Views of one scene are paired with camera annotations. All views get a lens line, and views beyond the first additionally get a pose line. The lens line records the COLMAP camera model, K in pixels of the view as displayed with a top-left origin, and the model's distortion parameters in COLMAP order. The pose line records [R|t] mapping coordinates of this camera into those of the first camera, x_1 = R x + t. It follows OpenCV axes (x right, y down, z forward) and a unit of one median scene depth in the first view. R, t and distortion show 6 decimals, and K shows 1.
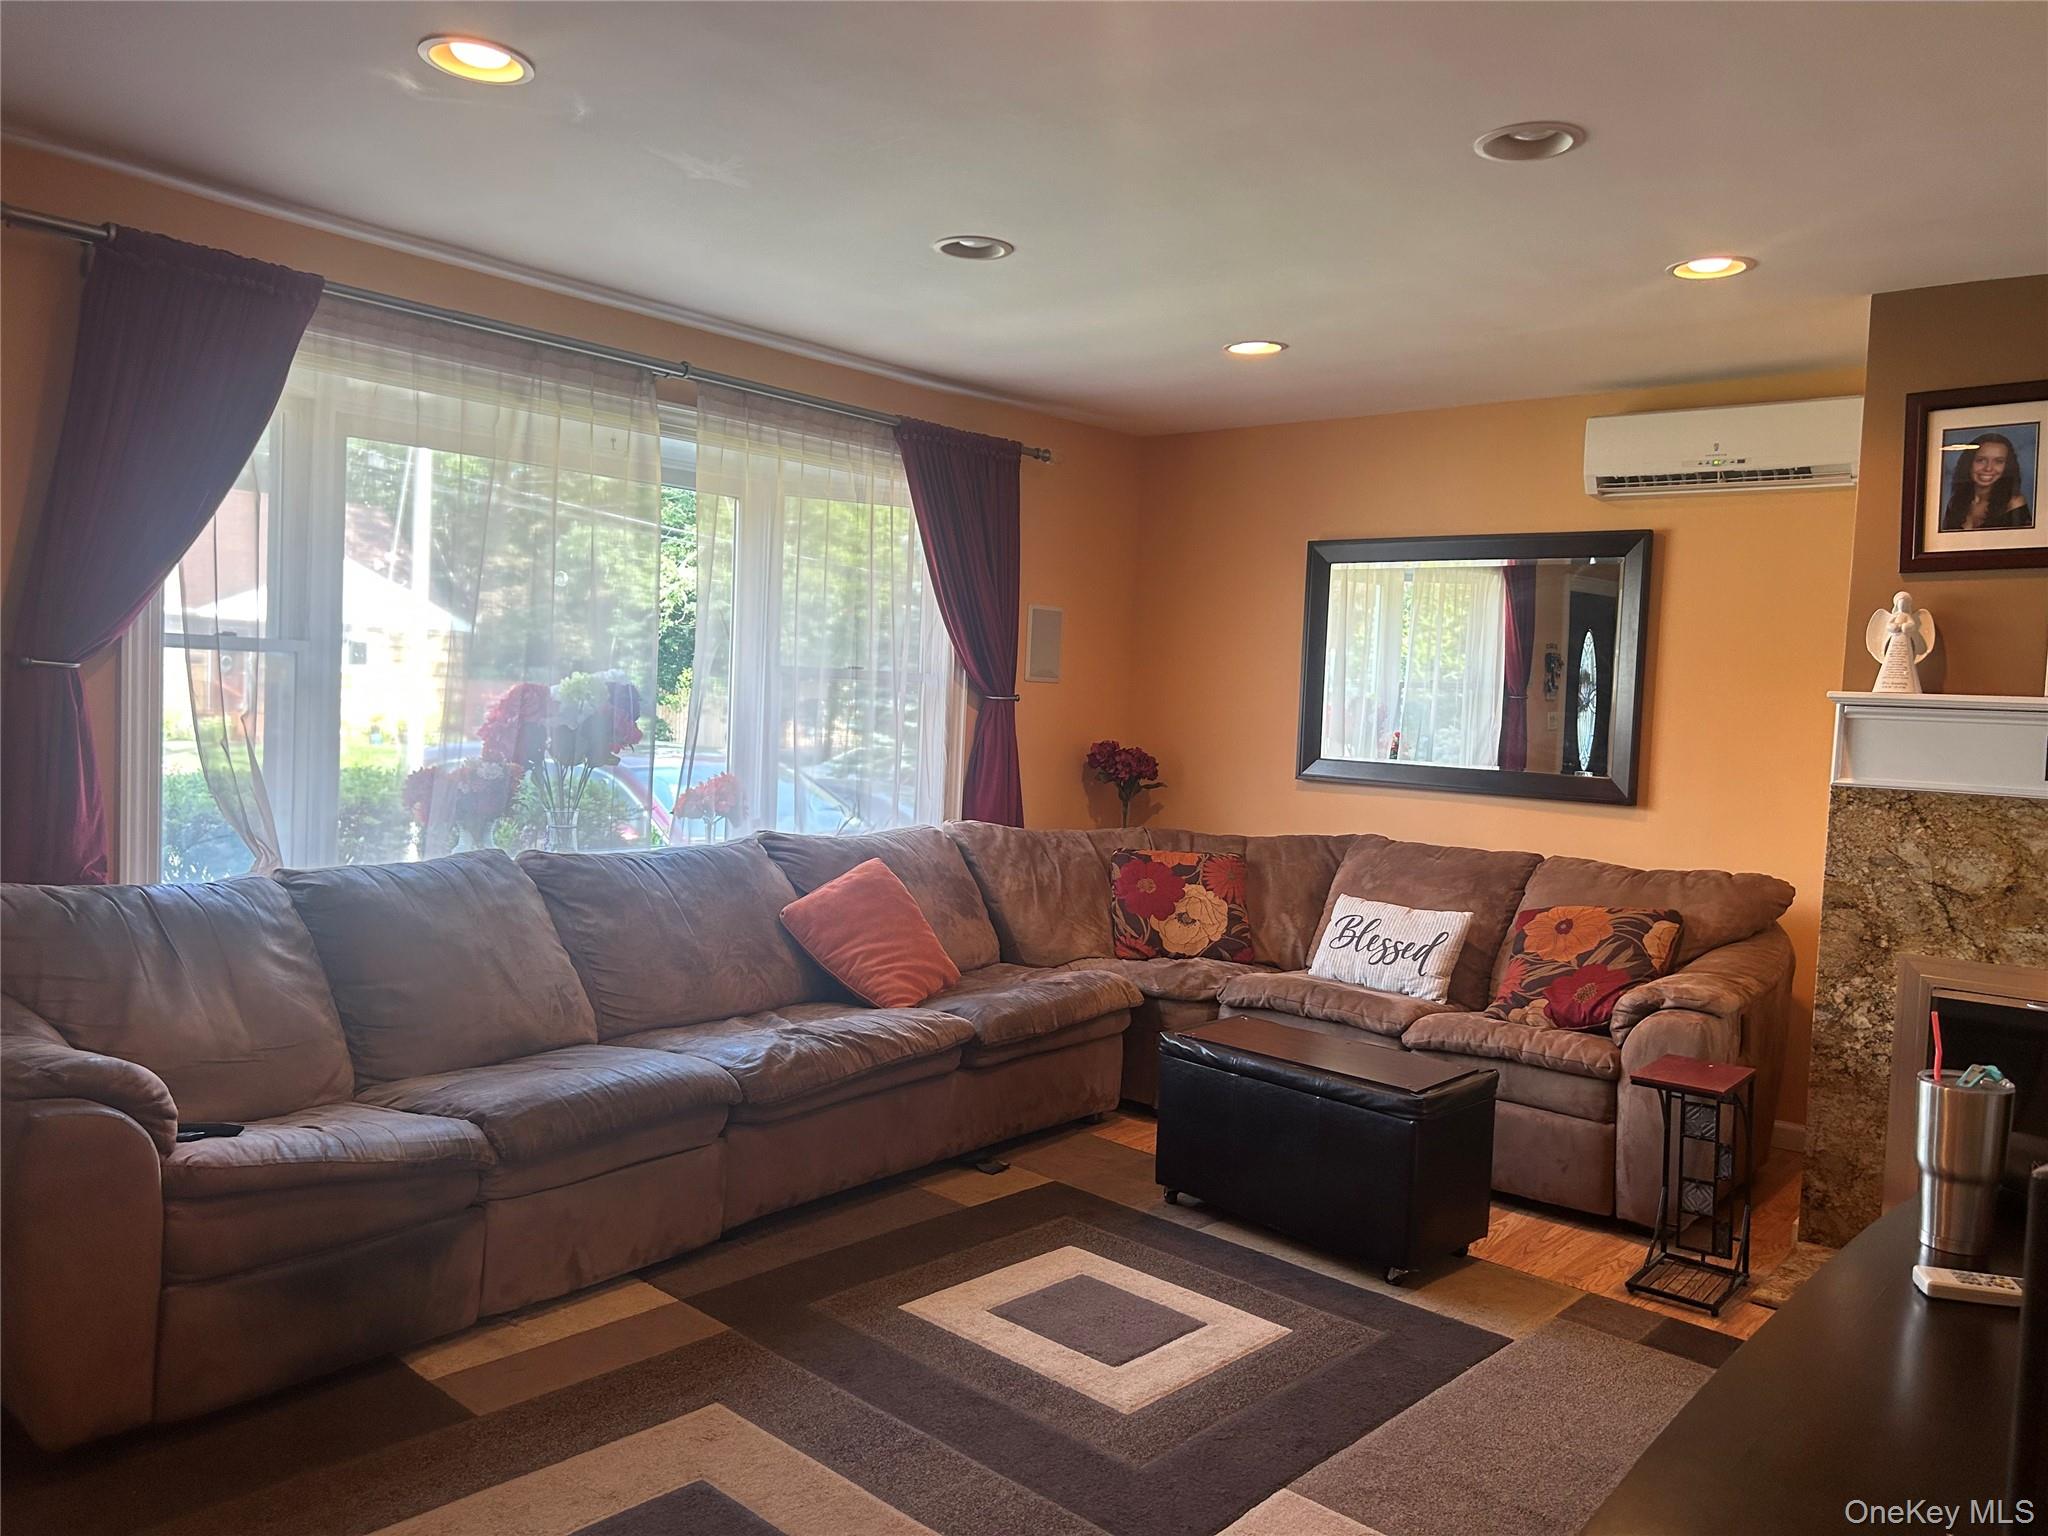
lens RADIAL K [[1537.8, 0, 1024.0], [0, 1537.8, 768.0], [0, 0, 1]] dist [0.070571, -0.060183]
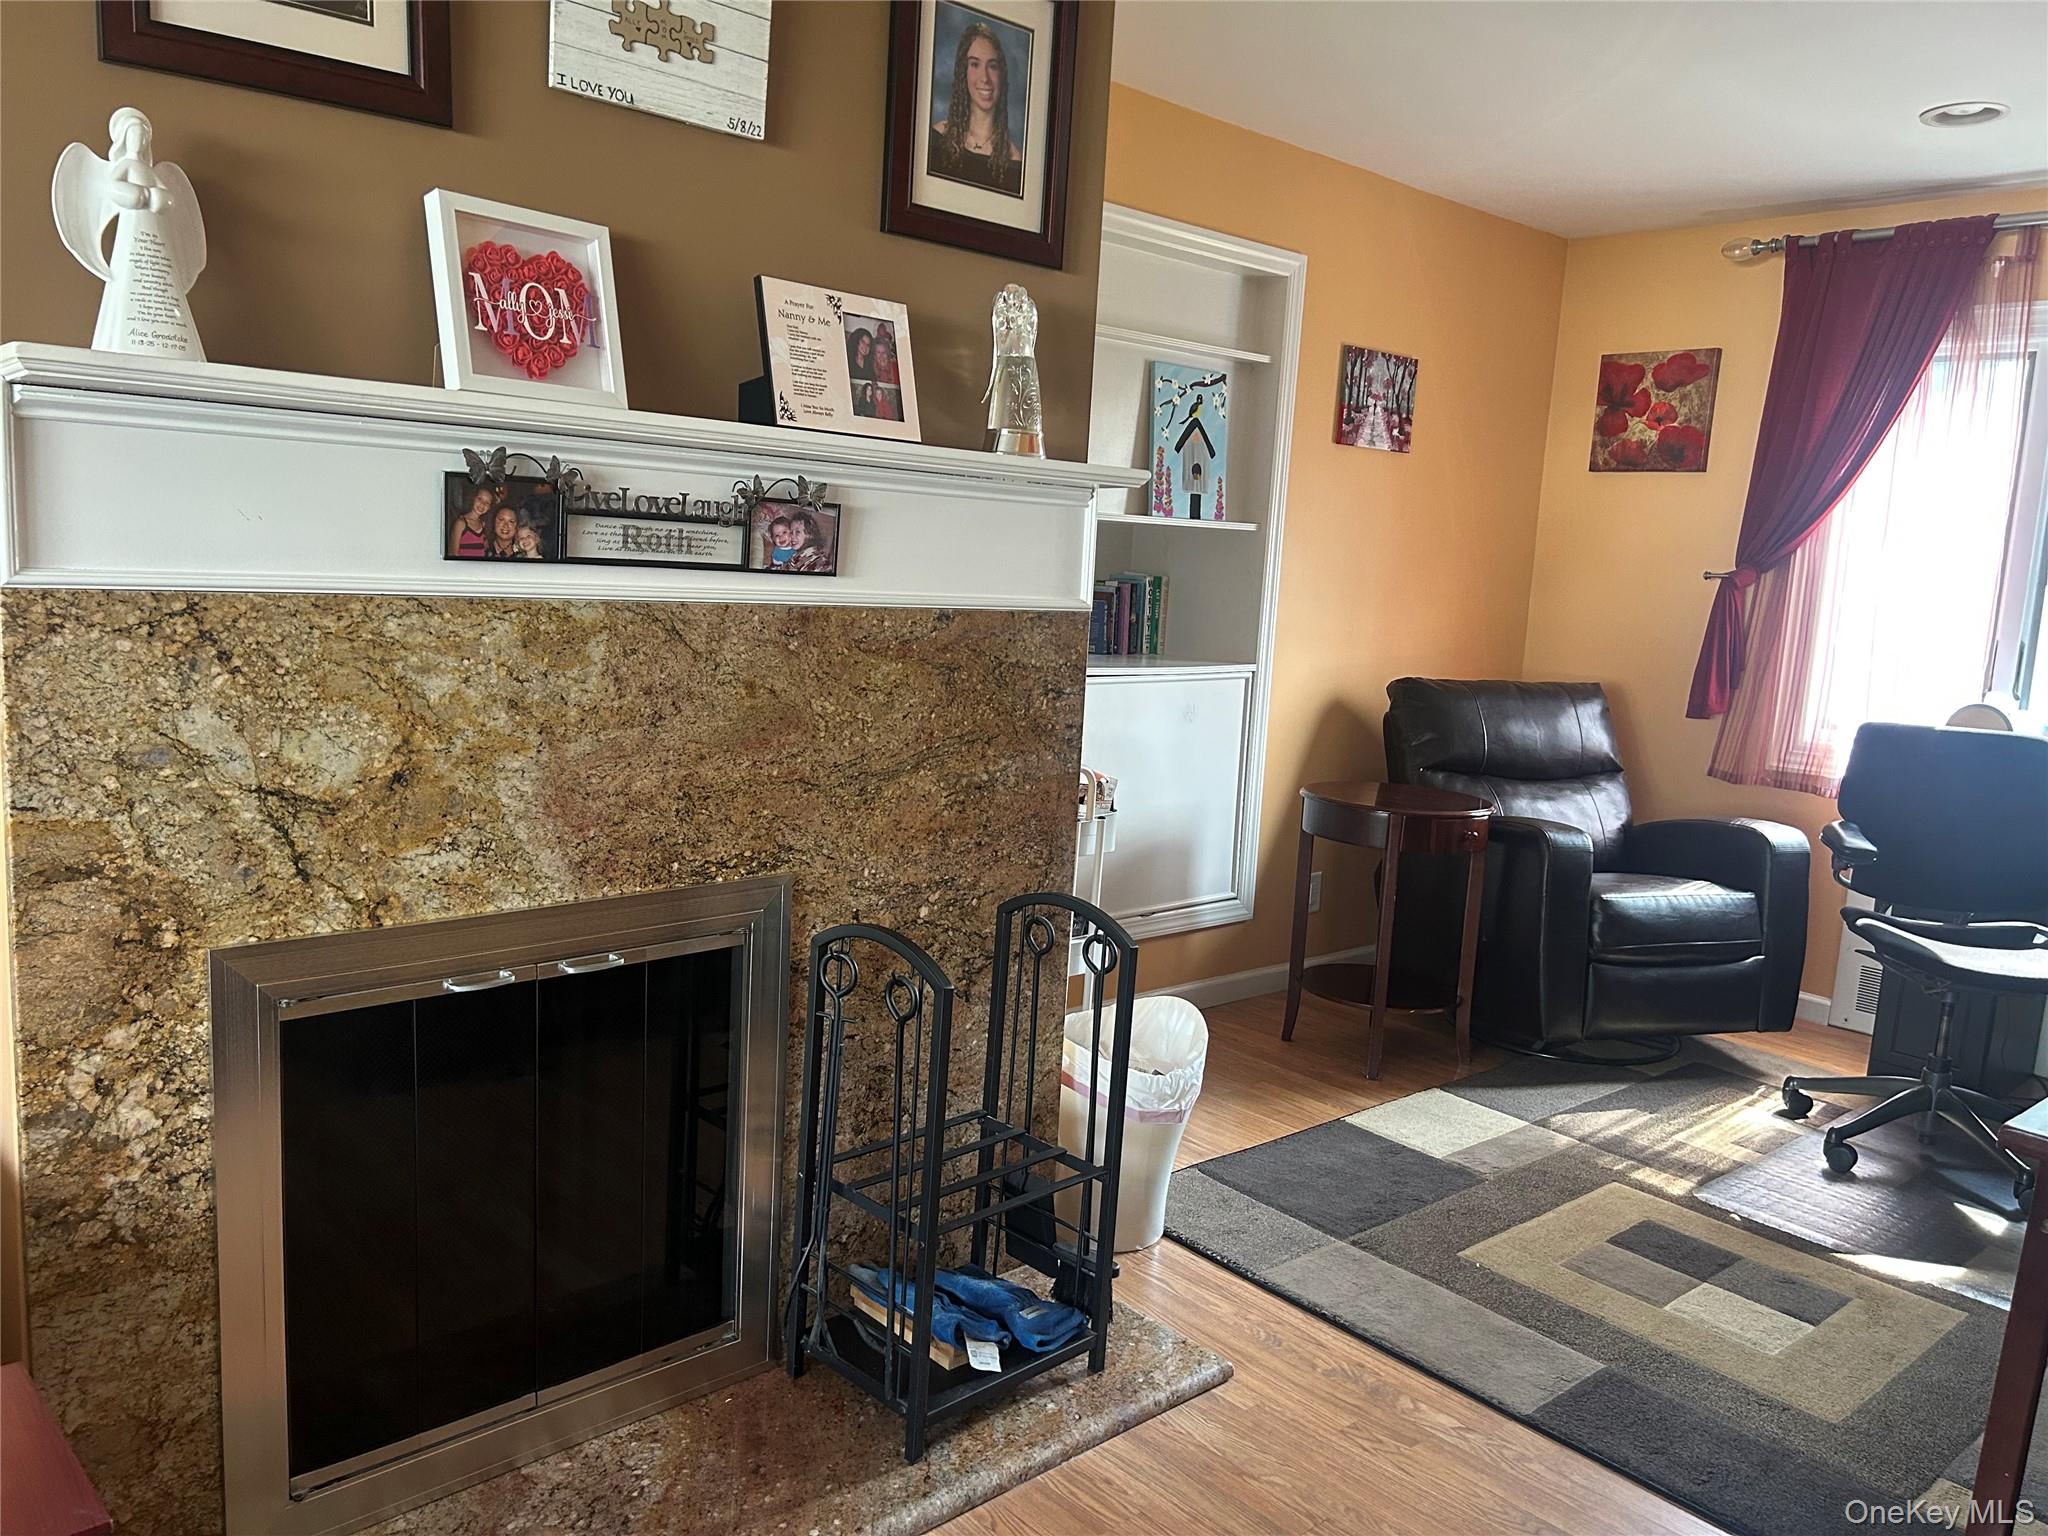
lens RADIAL K [[1522.8, 0, 1019.2], [0, 1522.8, 782.6], [0, 0, 1]] dist [0.055291, -0.067200]
pose [[0.146029, -0.183127, 0.972183, 0.159224], [0.007059, 0.982885, 0.184083, -0.010359], [-0.989255, -0.020019, 0.144823, 0.666321]]
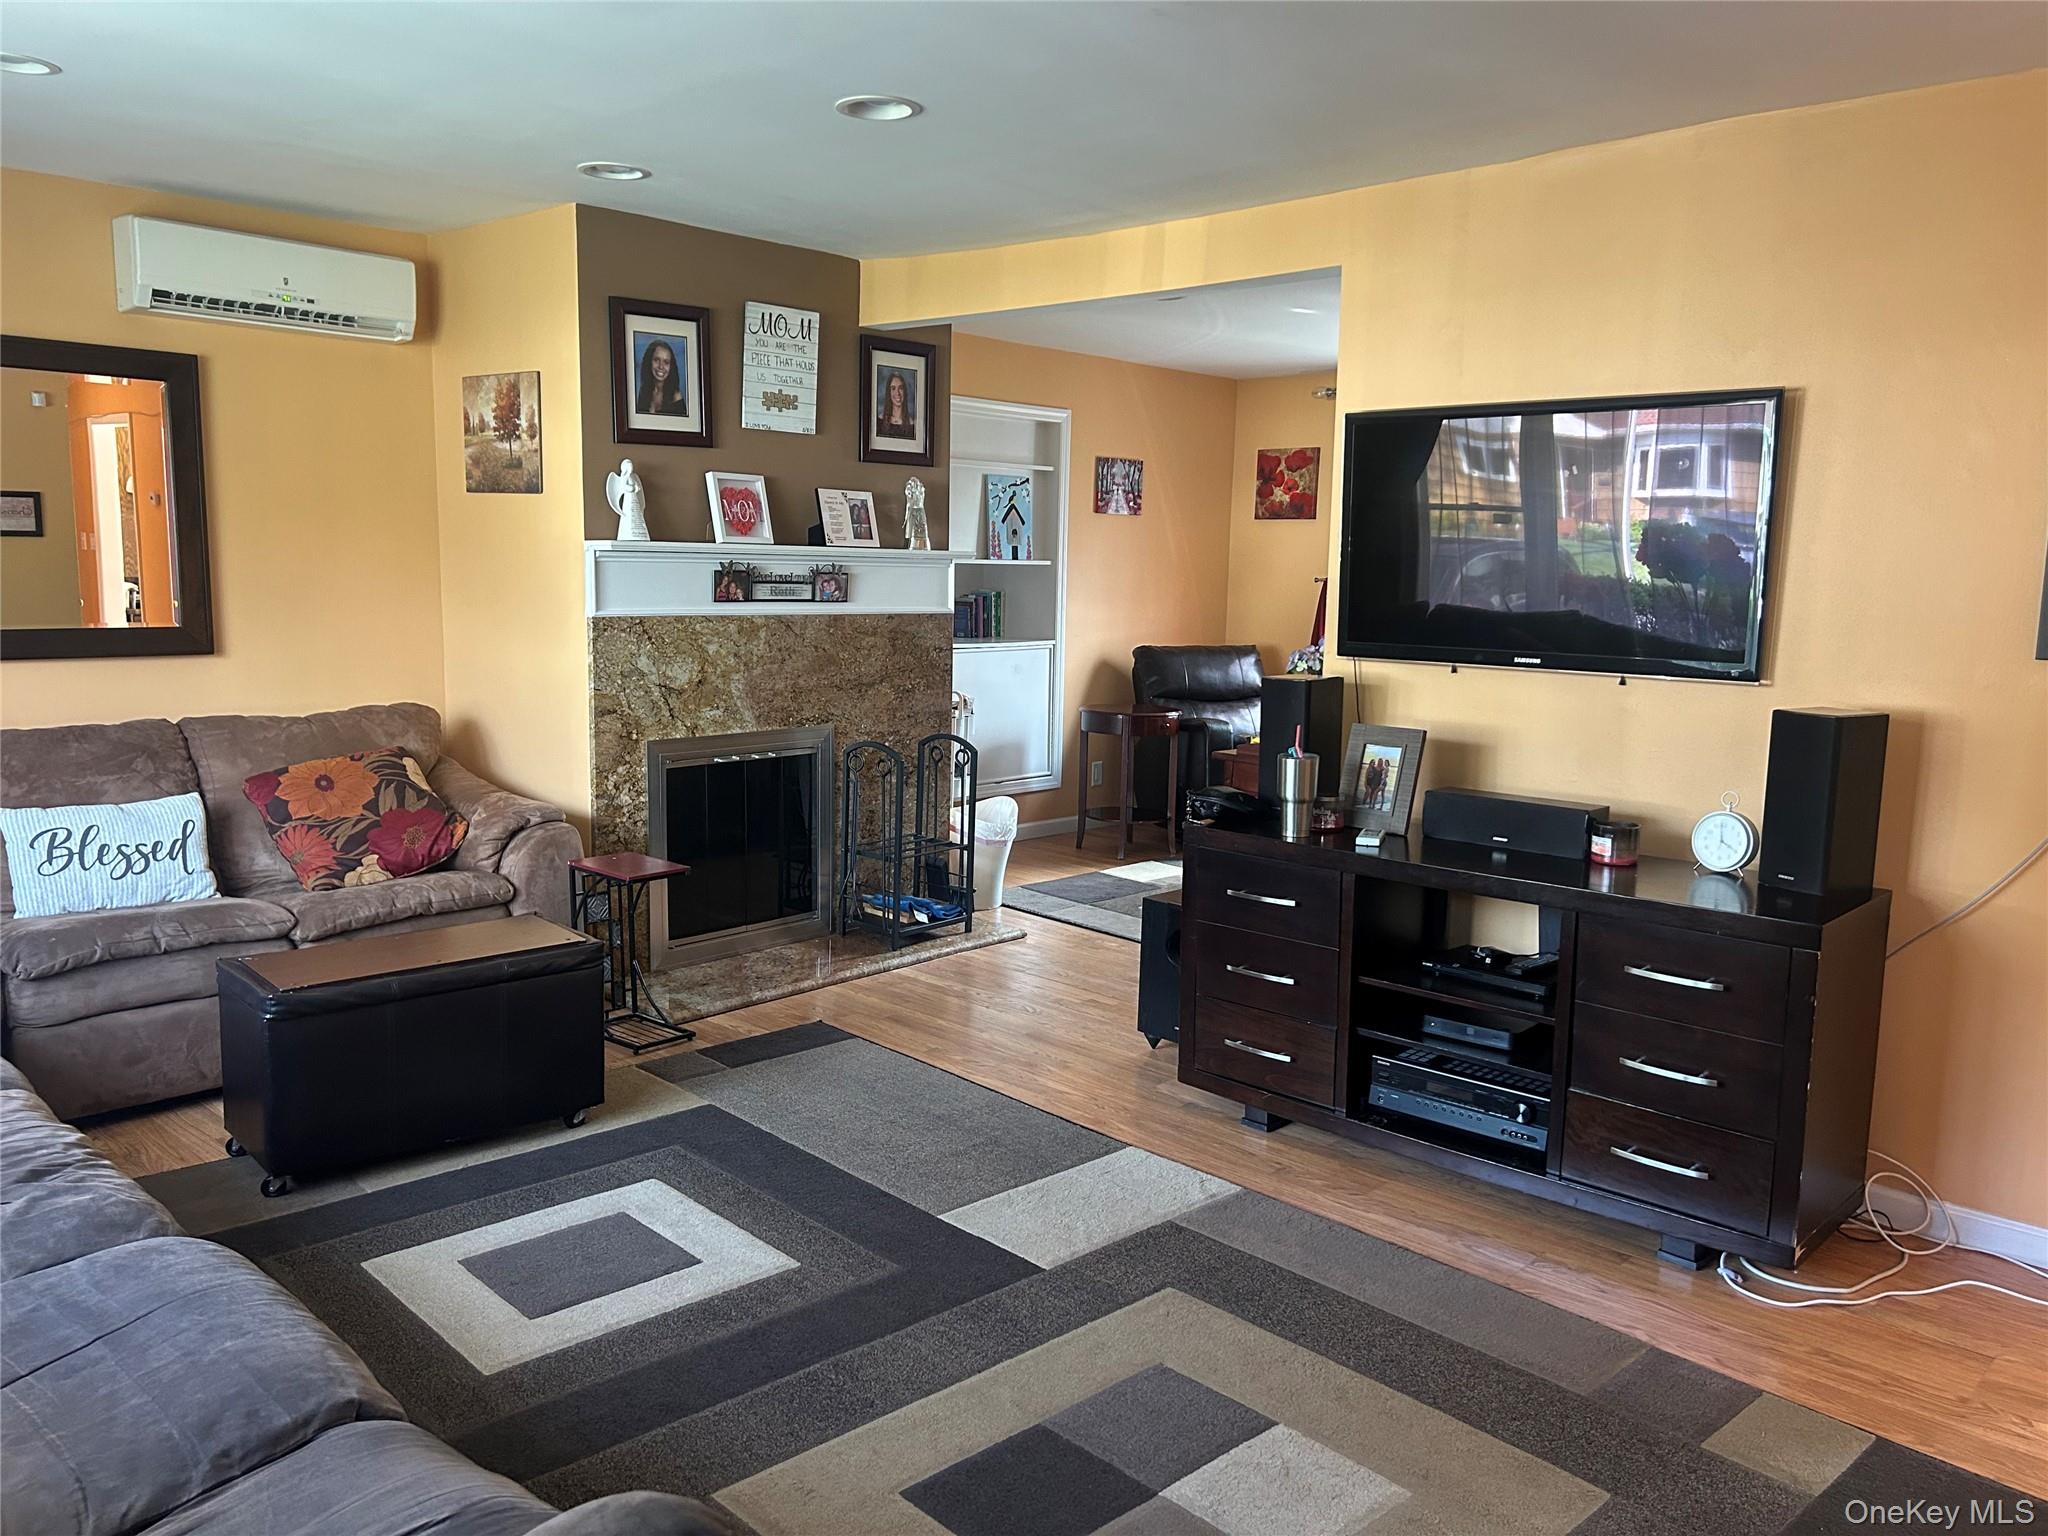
lens RADIAL K [[1536.5, 0, 1018.3], [0, 1536.5, 781.6], [0, 0, 1]] dist [0.131022, -0.215486]
pose [[0.073630, -0.183638, 0.980233, -0.659707], [0.037169, 0.982723, 0.181313, -0.068566], [-0.996593, 0.023084, 0.079183, 0.557041]]
